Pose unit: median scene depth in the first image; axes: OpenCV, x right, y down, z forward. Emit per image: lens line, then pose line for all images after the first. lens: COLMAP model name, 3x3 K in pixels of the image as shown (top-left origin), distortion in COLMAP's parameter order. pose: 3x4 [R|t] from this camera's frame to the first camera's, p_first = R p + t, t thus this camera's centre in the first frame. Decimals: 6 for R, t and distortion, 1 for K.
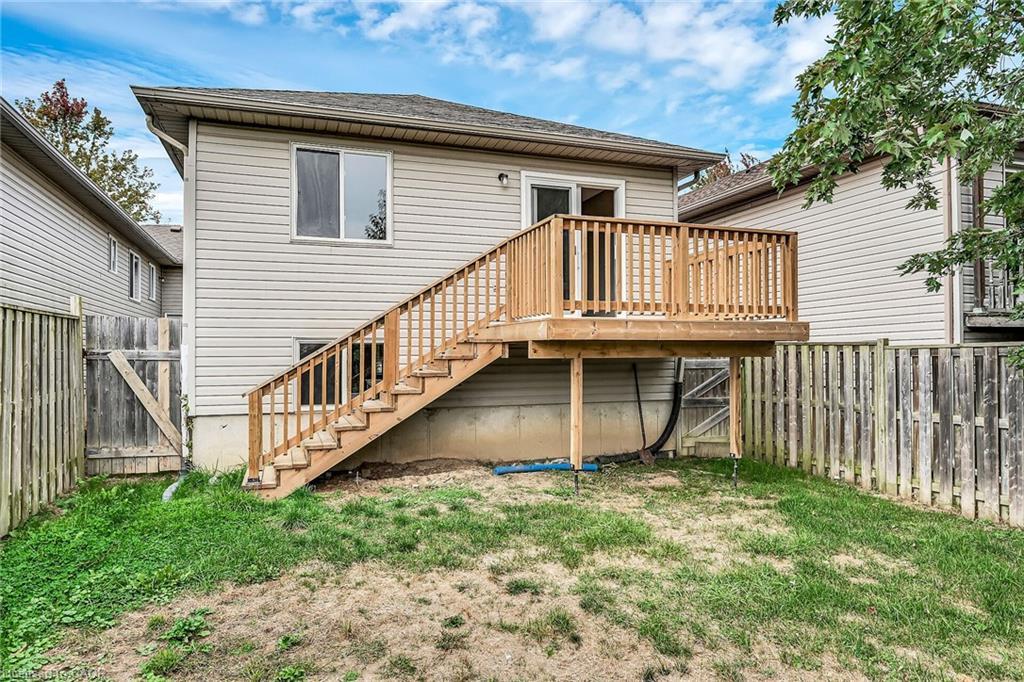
lens RADIAL K [[641.3, 0, 513.9], [0, 641.3, 345.8], [0, 0, 1]] dist [0.001964, 0.001254]
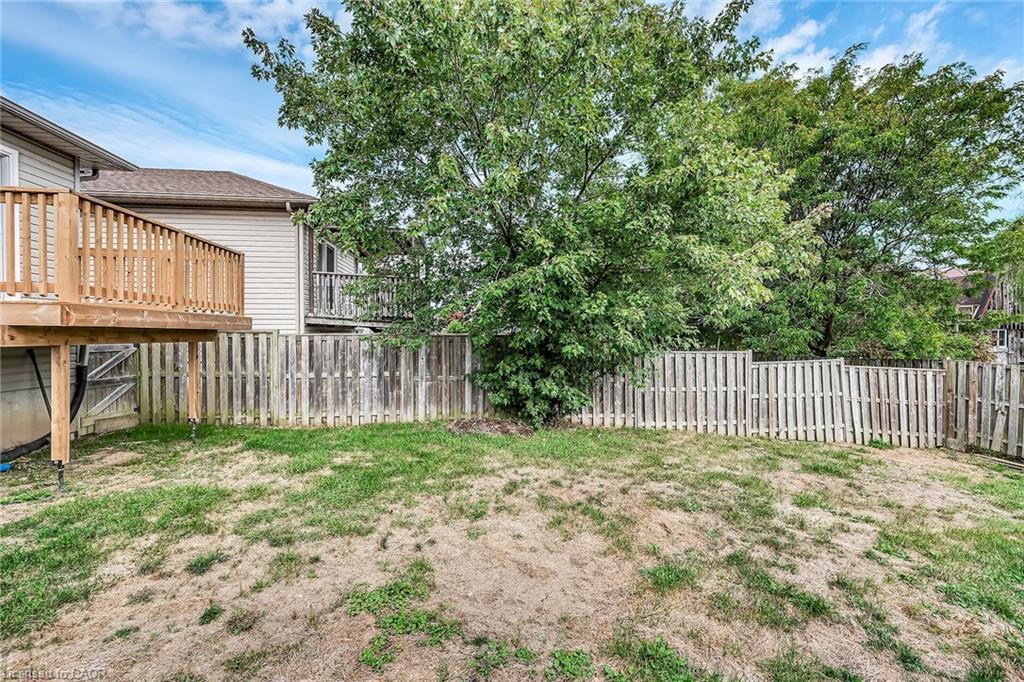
lens RADIAL K [[415.2, 0, 513.9], [0, 415.2, 335.8], [0, 0, 1]] dist [0.002417, -0.000309]
pose [[0.207389, 0.004841, 0.978247, -0.340089], [-0.018252, 0.999833, -0.001079, -0.005553], [-0.978088, -0.017632, 0.207443, 0.222106]]
